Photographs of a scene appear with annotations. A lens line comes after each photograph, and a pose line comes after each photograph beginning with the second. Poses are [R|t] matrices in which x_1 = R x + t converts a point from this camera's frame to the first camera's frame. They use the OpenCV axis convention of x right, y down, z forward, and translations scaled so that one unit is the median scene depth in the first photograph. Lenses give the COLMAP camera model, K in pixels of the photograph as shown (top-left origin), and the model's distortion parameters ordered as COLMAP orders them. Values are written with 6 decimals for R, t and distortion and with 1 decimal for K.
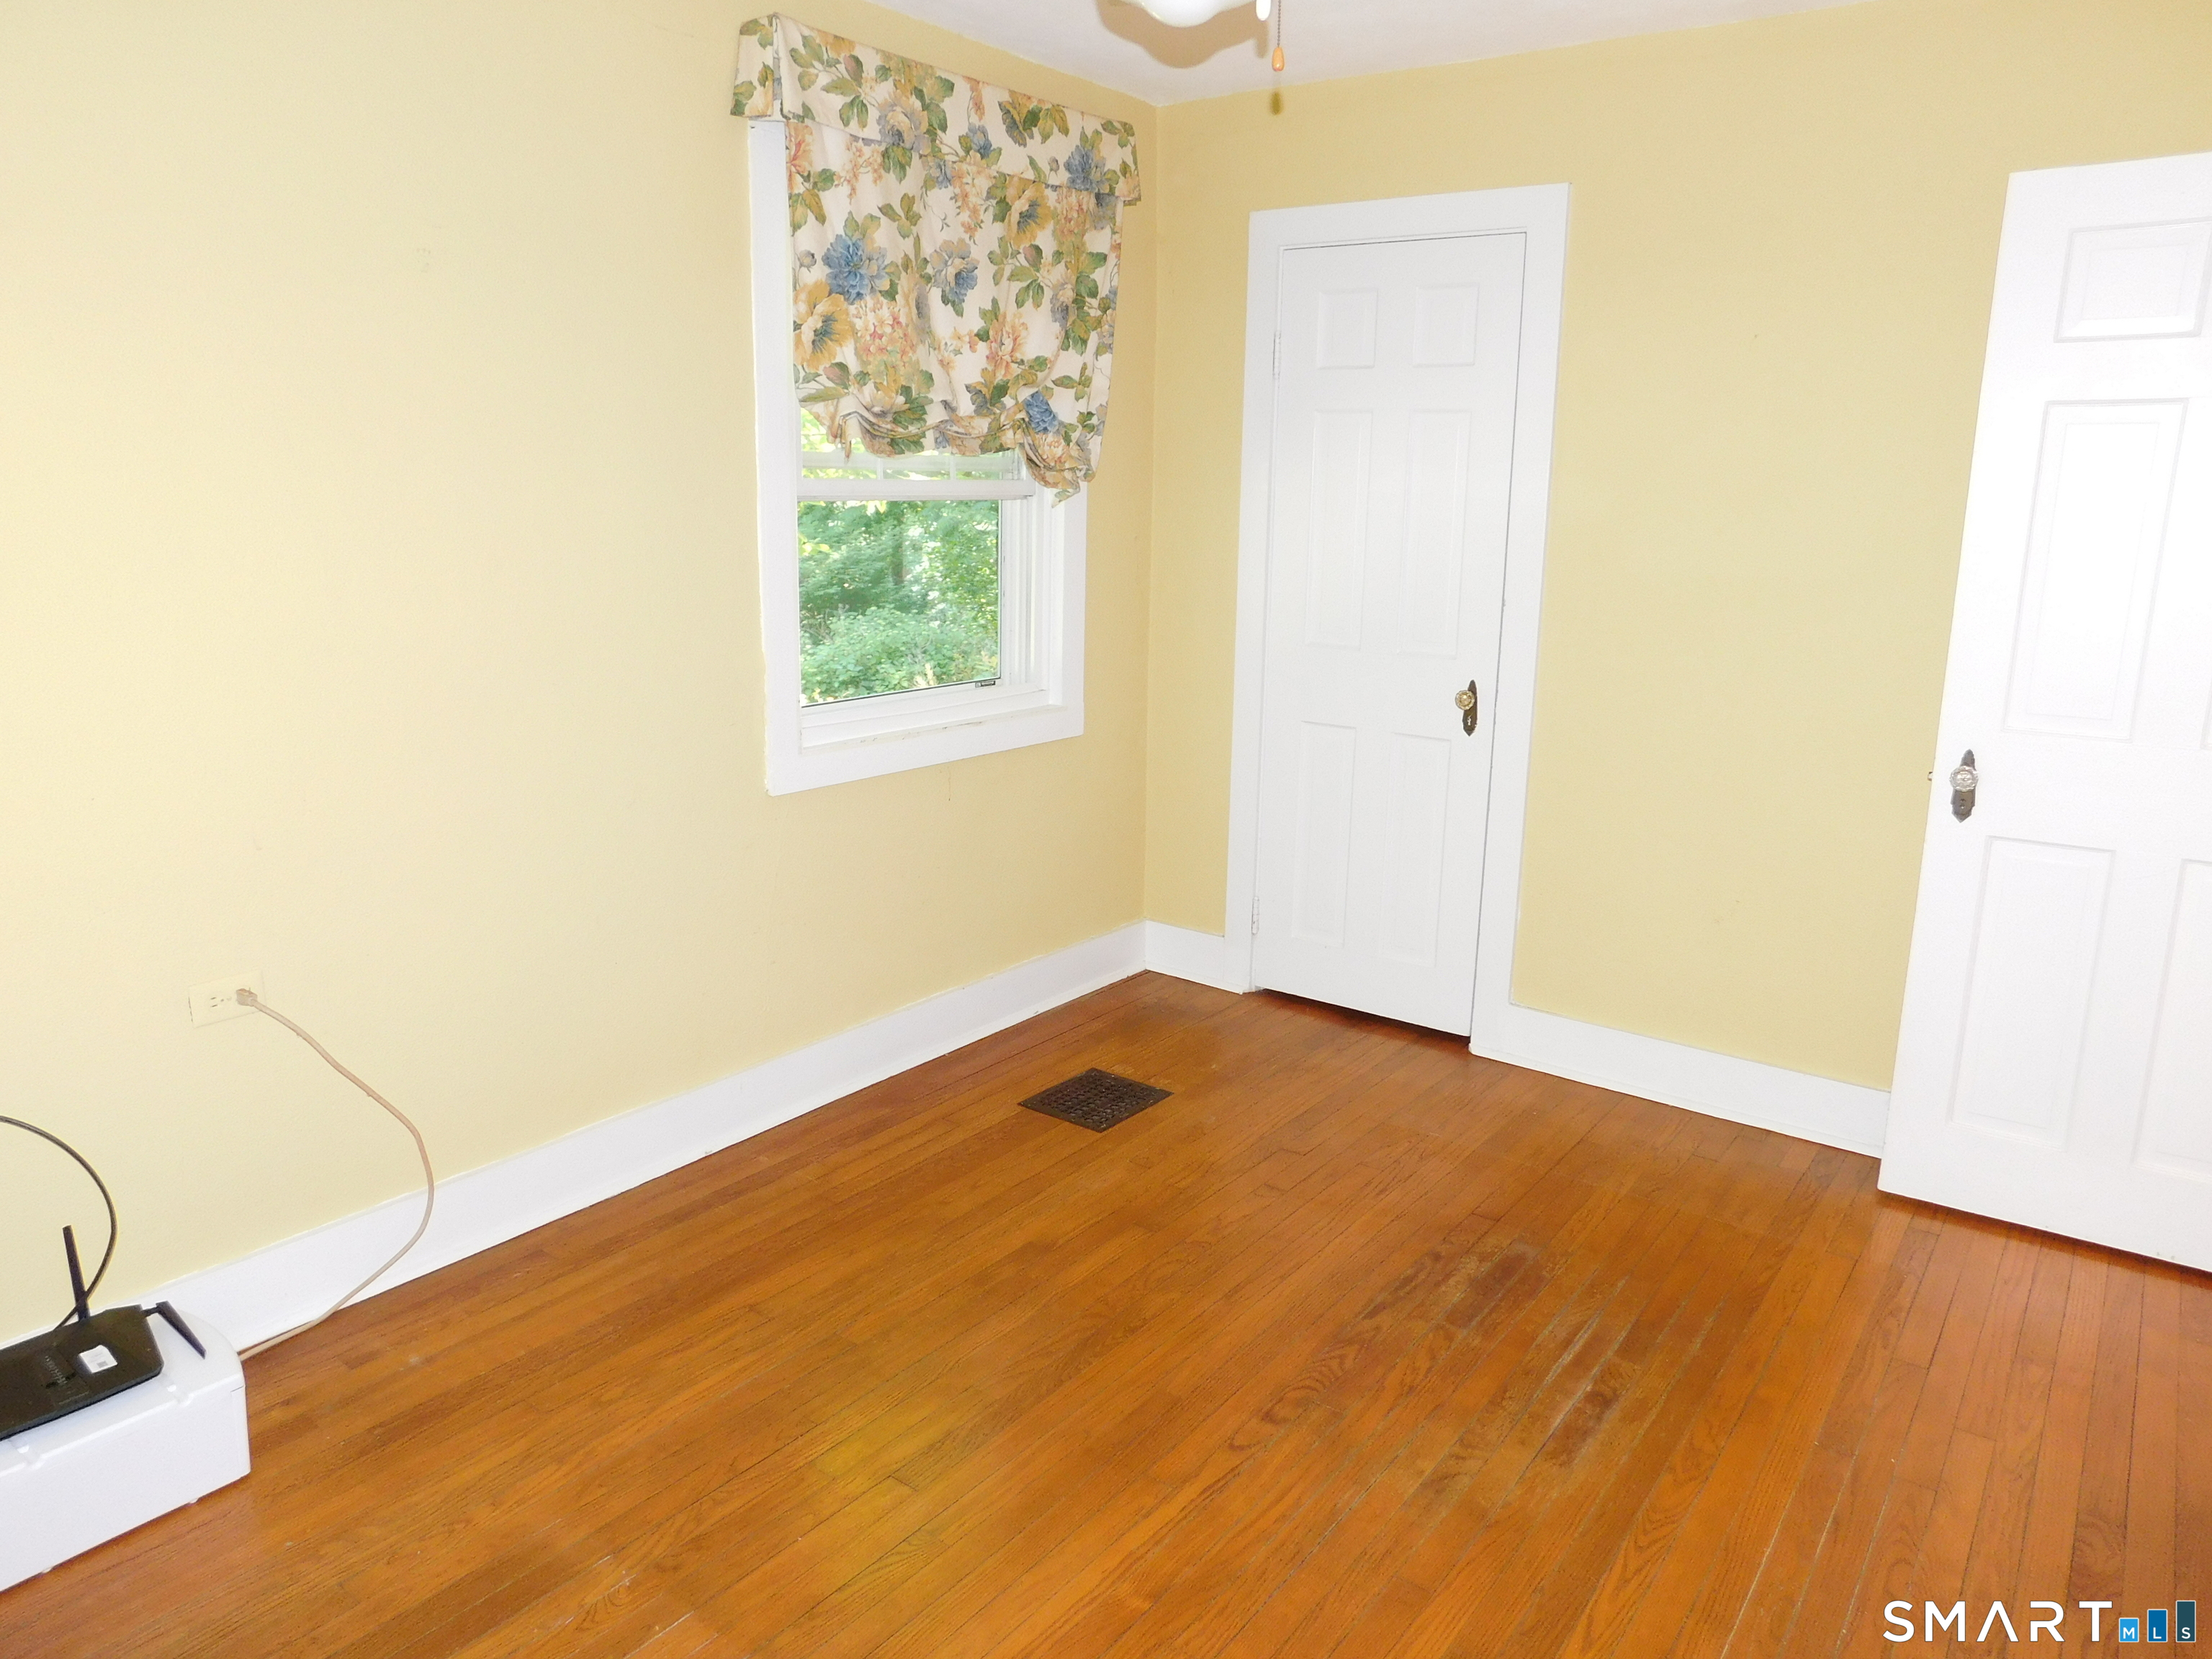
lens RADIAL K [[1519.1, 0, 1105.9], [0, 1519.1, 838.2], [0, 0, 1]] dist [-0.077156, 0.063167]
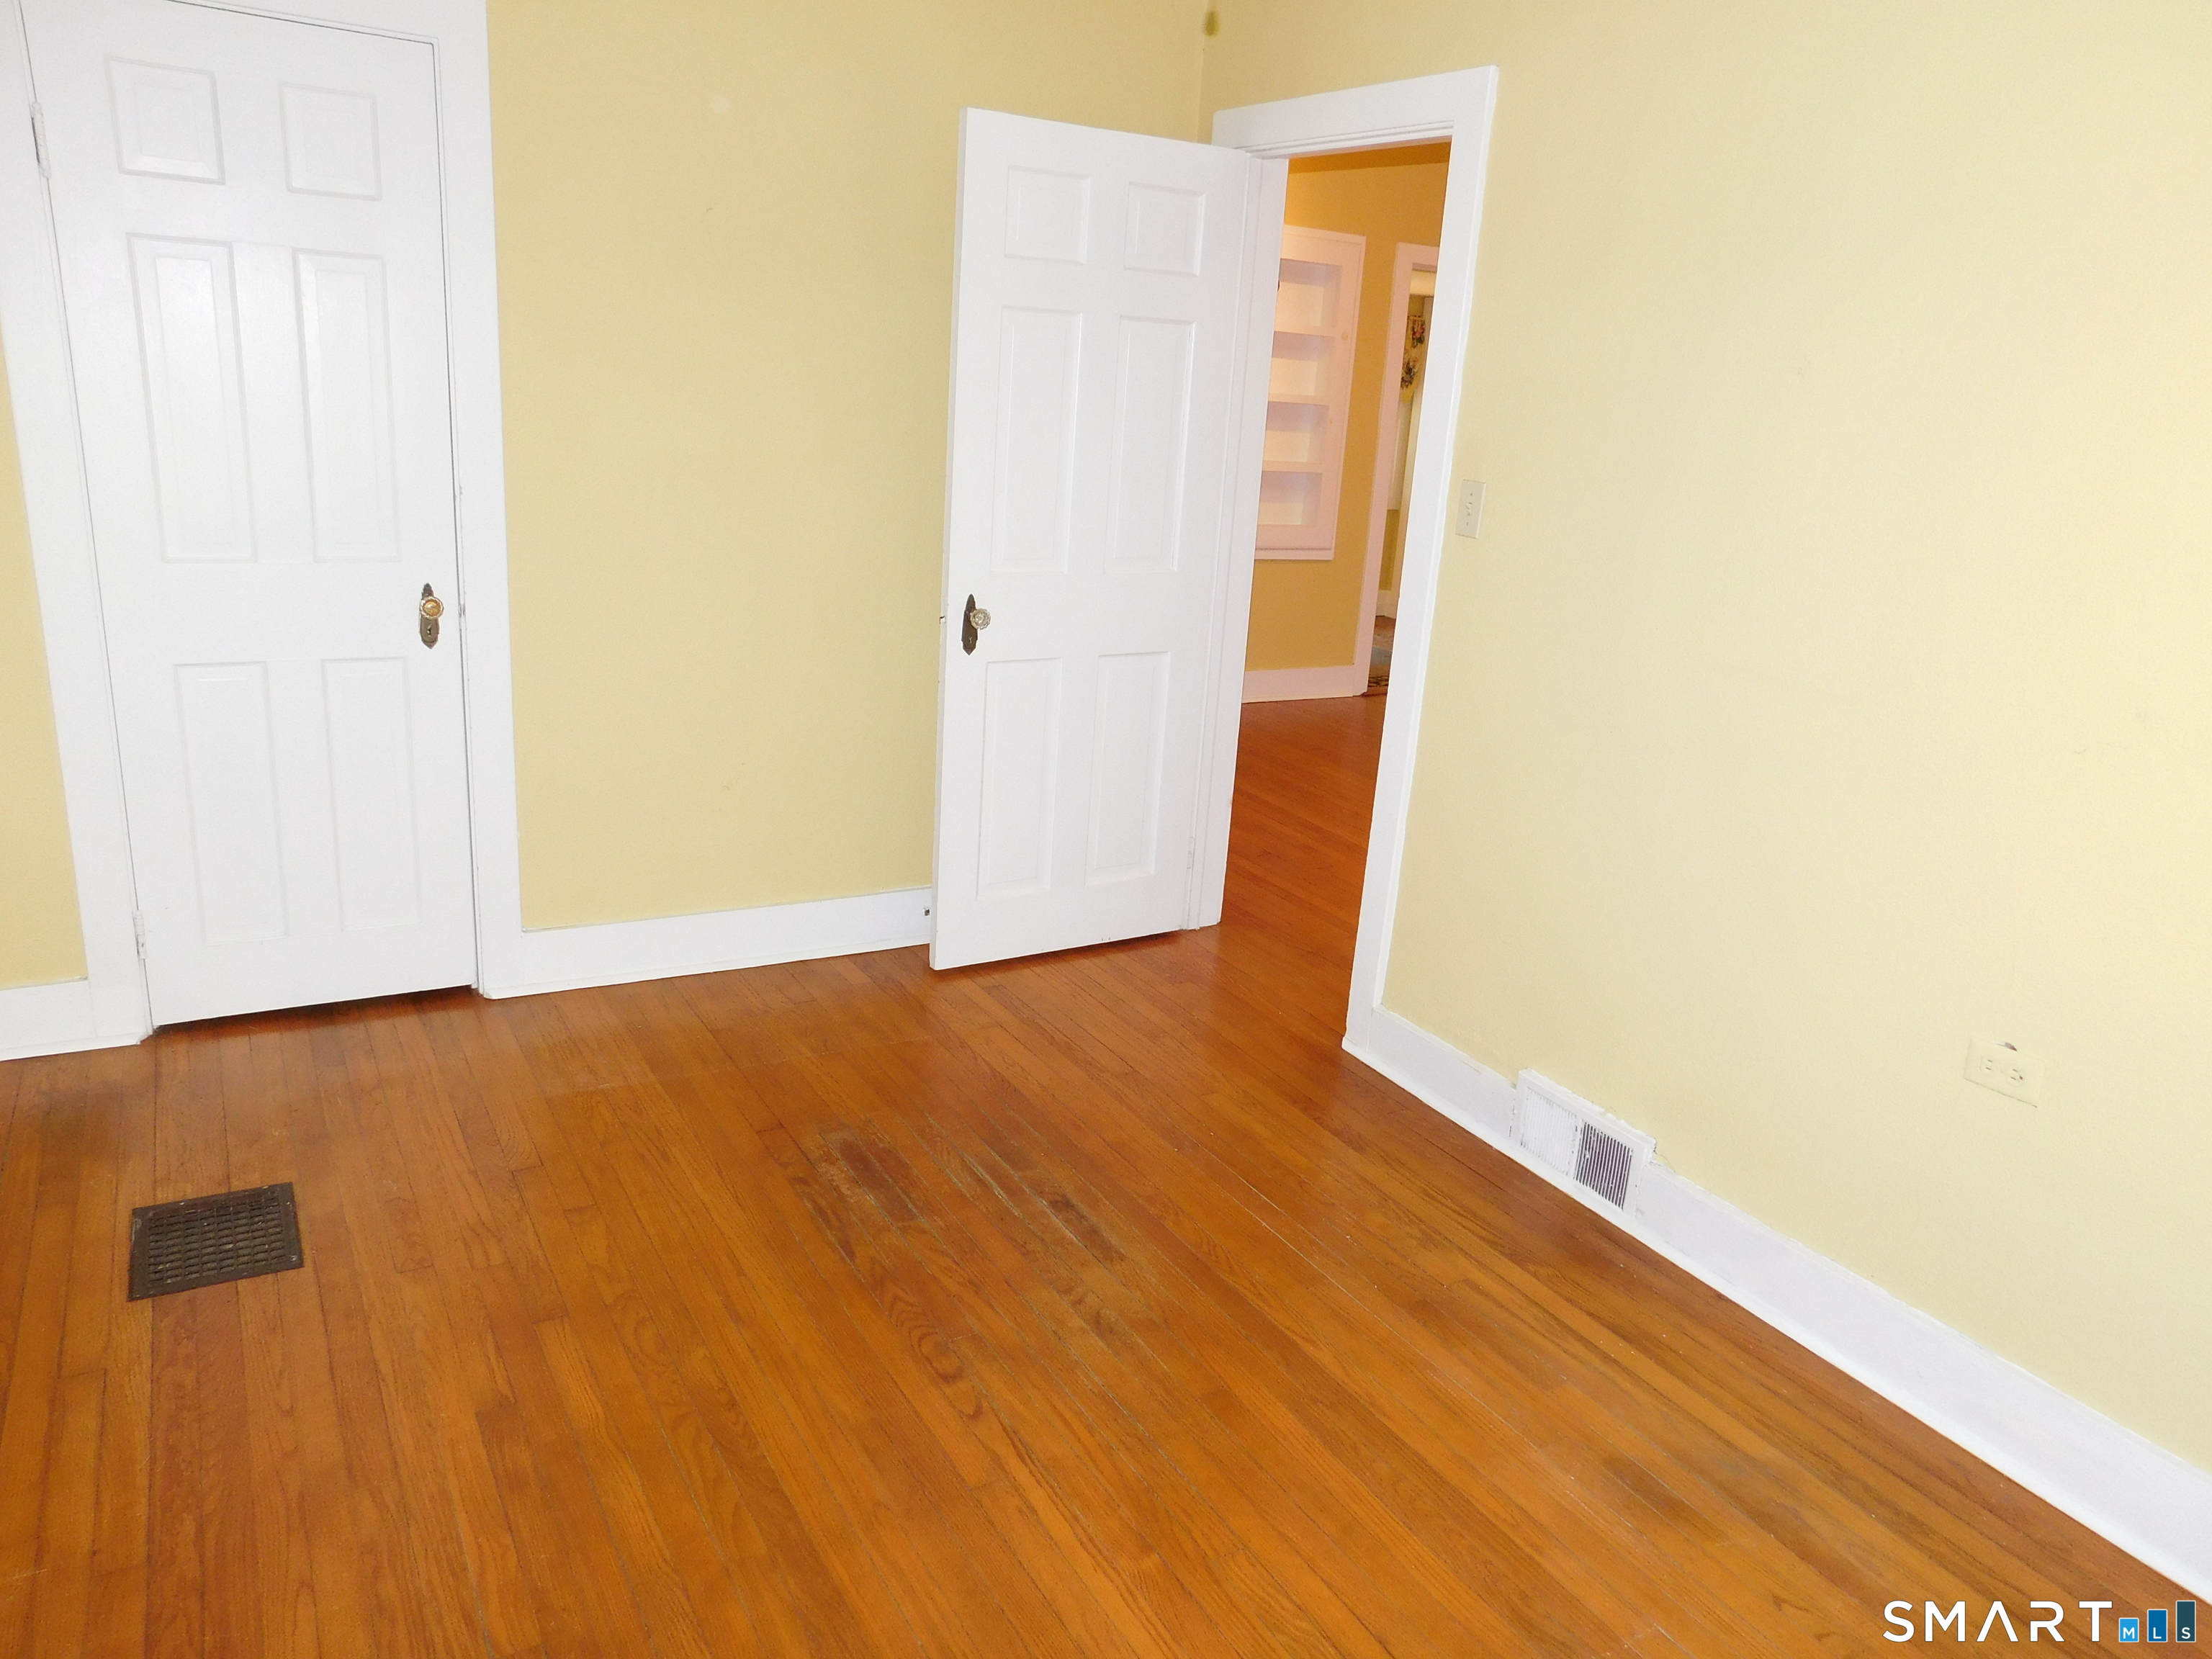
lens RADIAL K [[1519.1, 0, 1110.6], [0, 1519.1, 823.6], [0, 0, 1]] dist [-0.077156, 0.063167]
pose [[0.386298, -0.257035, 0.885837, -0.500126], [0.151789, 0.965009, 0.213816, -0.122266], [-0.909799, 0.051863, 0.411796, 0.391928]]
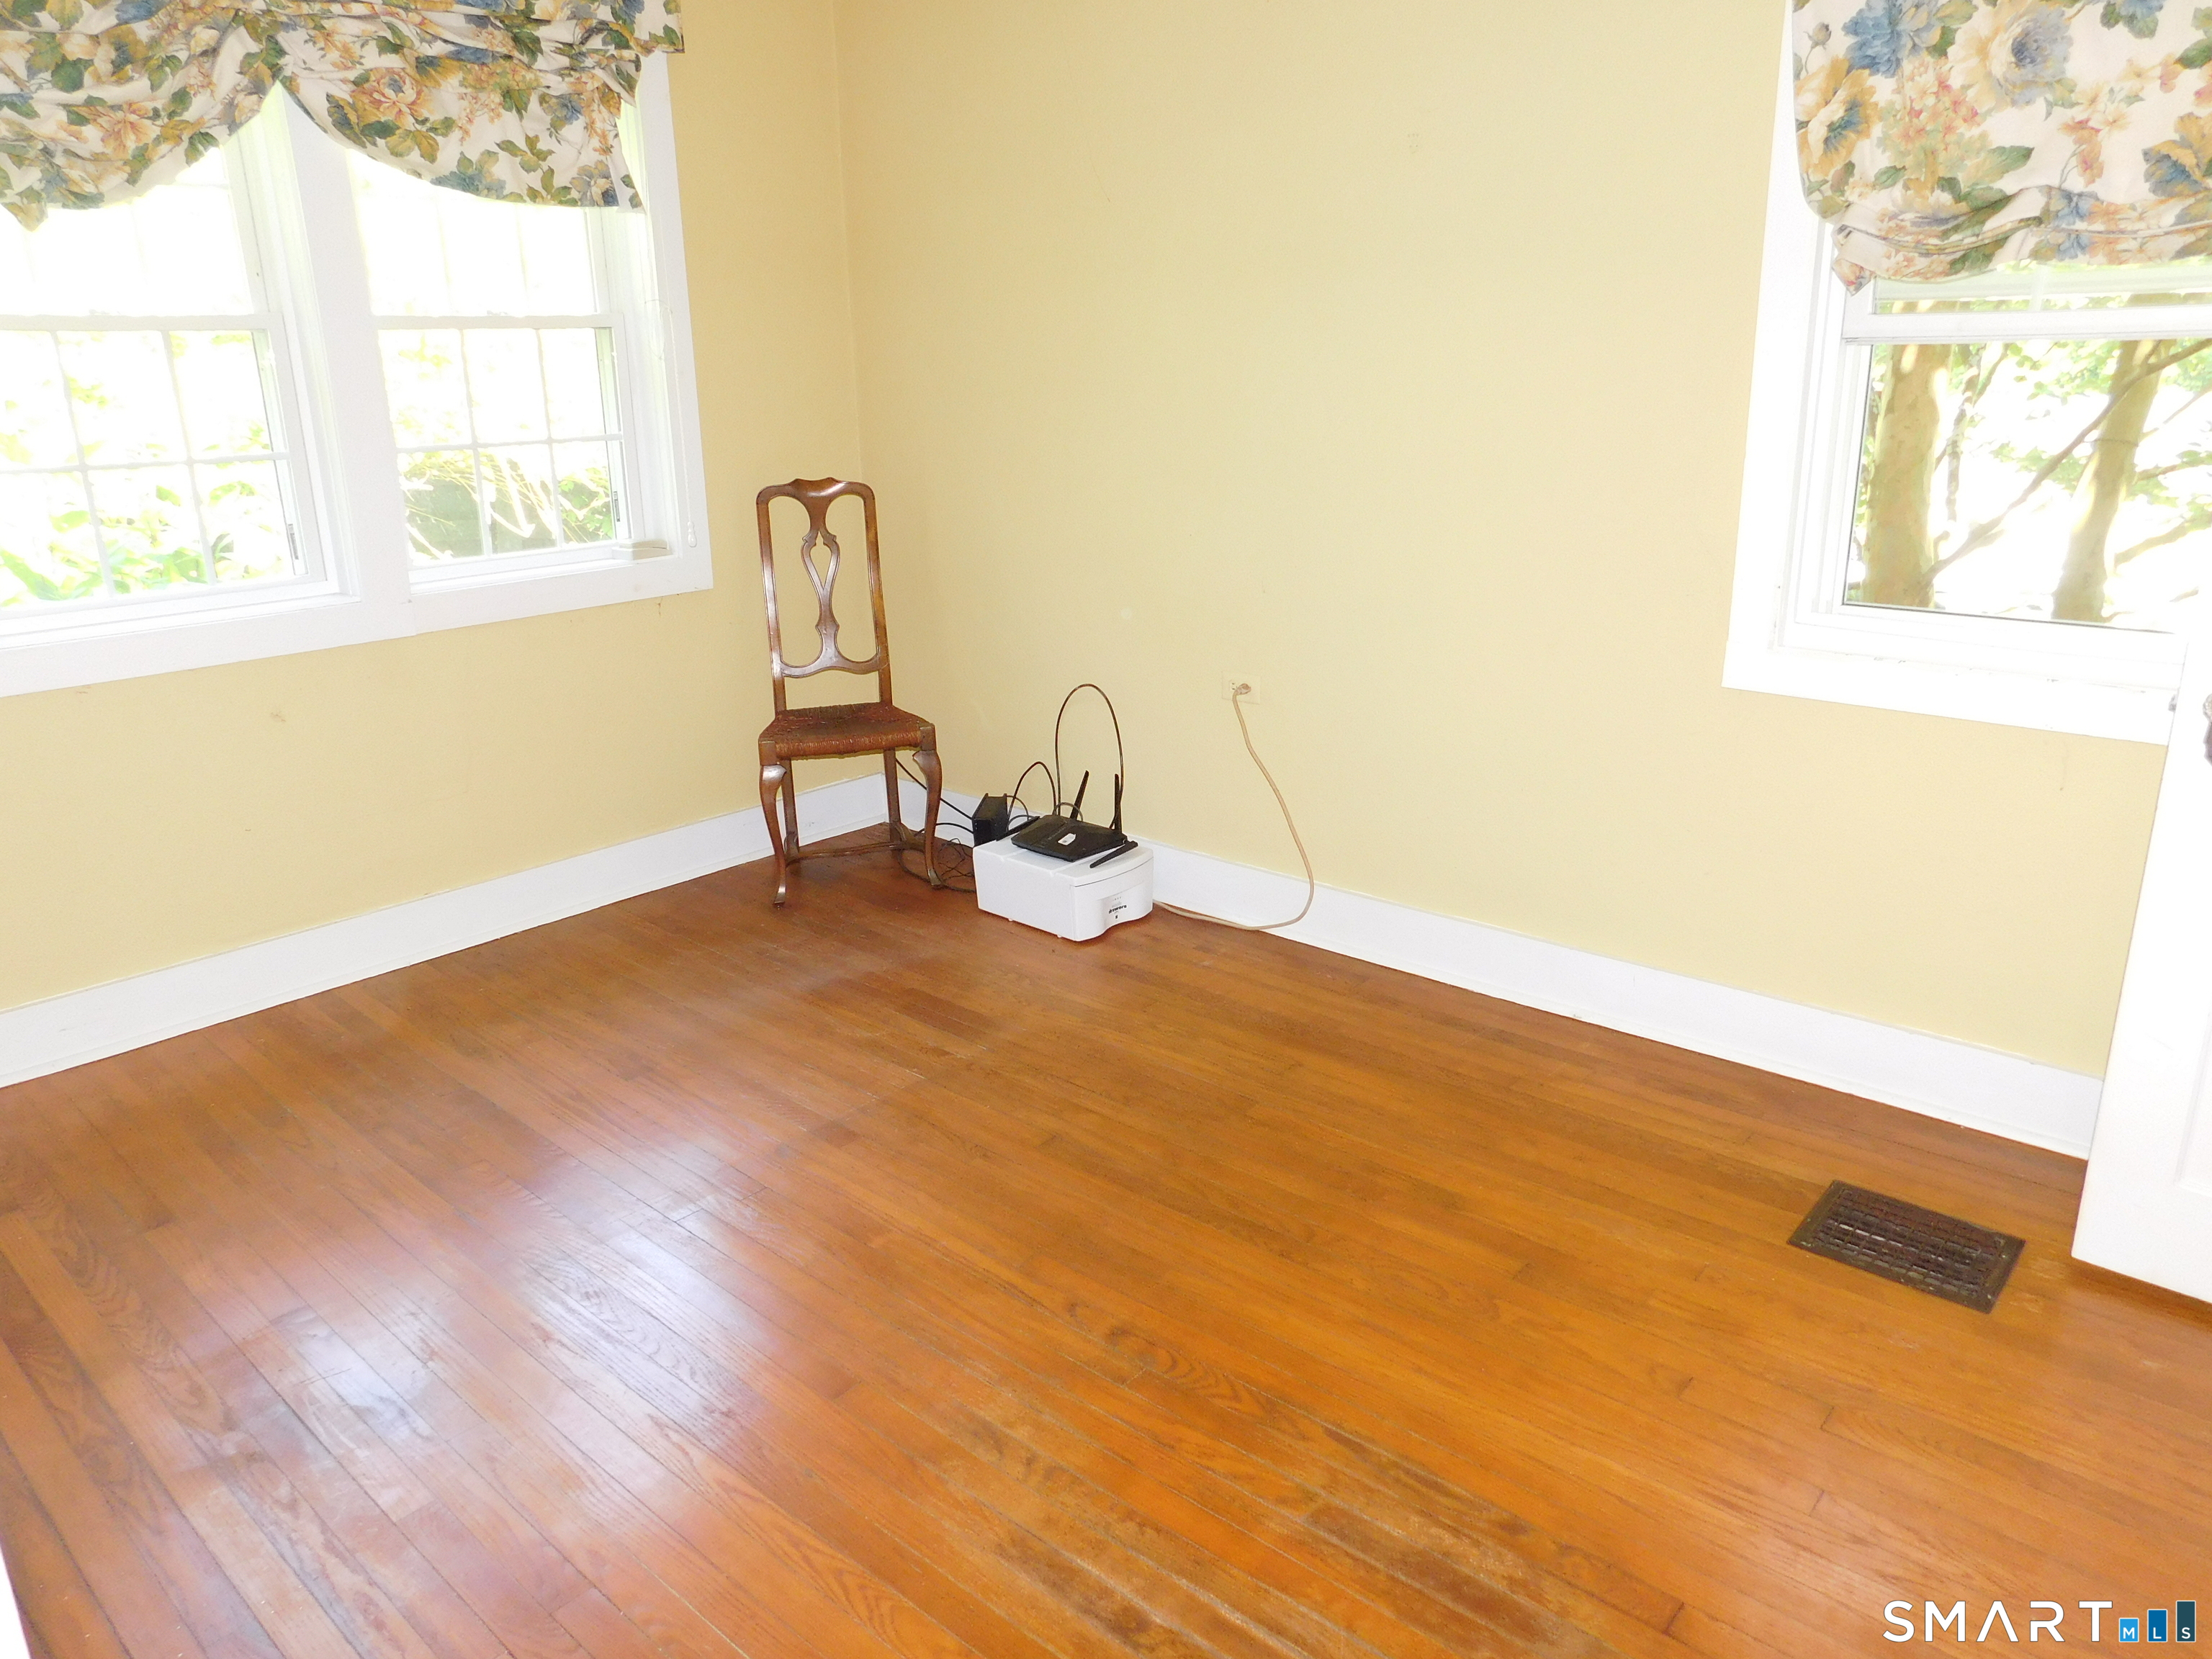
lens RADIAL K [[1519.1, 0, 1098.0], [0, 1519.1, 830.9], [0, 0, 1]] dist [-0.077156, 0.063167]
pose [[-0.096467, 0.284440, -0.953828, 0.739725], [-0.208862, 0.931177, 0.298808, -0.147845], [0.973176, 0.228044, -0.030419, 0.761851]]
